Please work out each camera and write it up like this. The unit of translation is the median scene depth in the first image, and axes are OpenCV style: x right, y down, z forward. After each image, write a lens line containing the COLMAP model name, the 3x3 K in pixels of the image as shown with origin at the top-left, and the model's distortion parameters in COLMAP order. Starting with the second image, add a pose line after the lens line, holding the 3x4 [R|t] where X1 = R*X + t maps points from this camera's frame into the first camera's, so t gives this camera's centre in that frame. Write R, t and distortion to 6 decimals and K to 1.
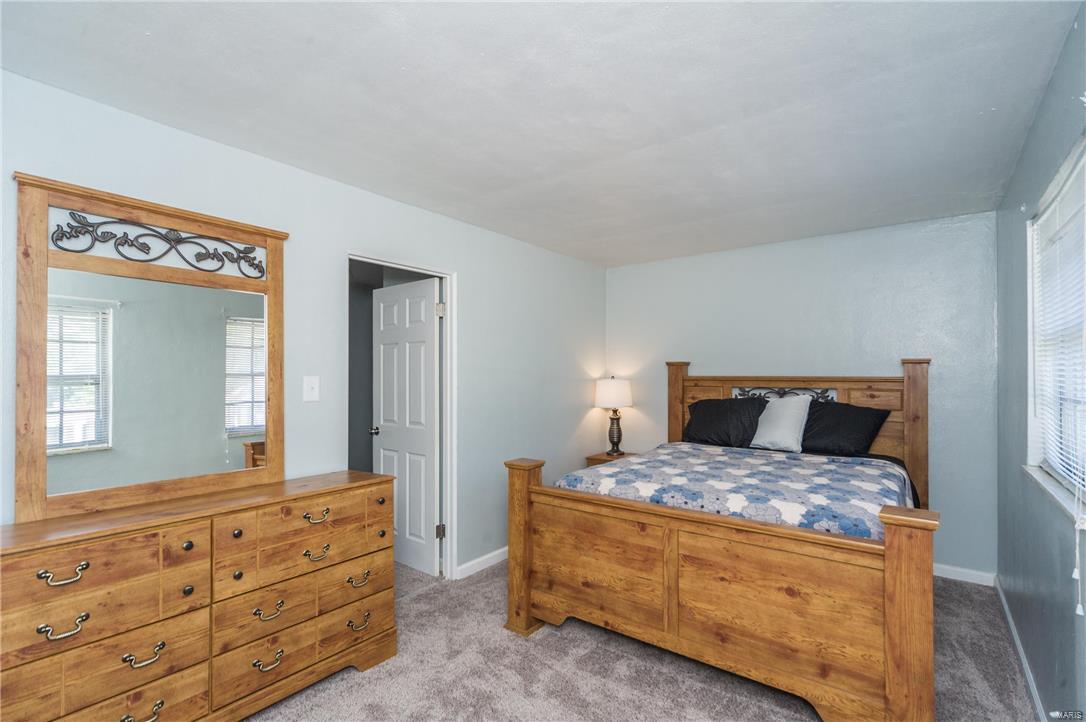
lens RADIAL K [[527.9, 0, 543.0], [0, 527.9, 363.5], [0, 0, 1]] dist [0.014214, 0.000089]
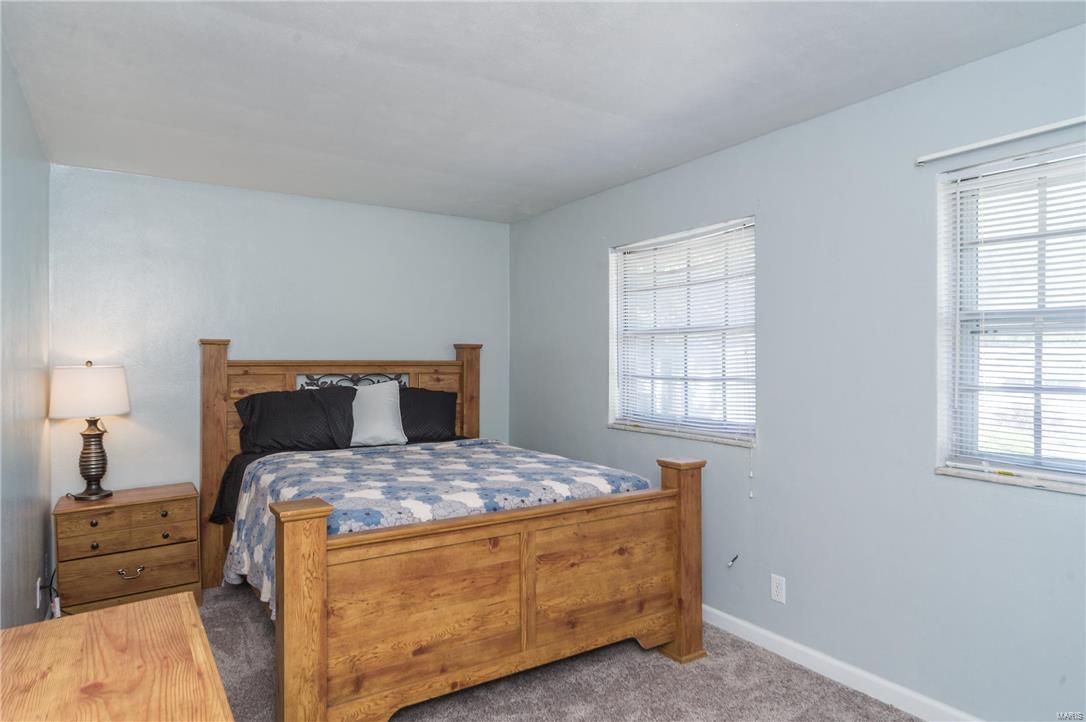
lens RADIAL K [[660.5, 0, 541.1], [0, 660.5, 359.9], [0, 0, 1]] dist [0.022524, -0.000095]
pose [[0.311783, -0.000343, 0.950153, -0.713027], [-0.020739, 0.999759, 0.007166, 0.013954], [-0.949927, -0.021939, 0.311701, 0.568263]]
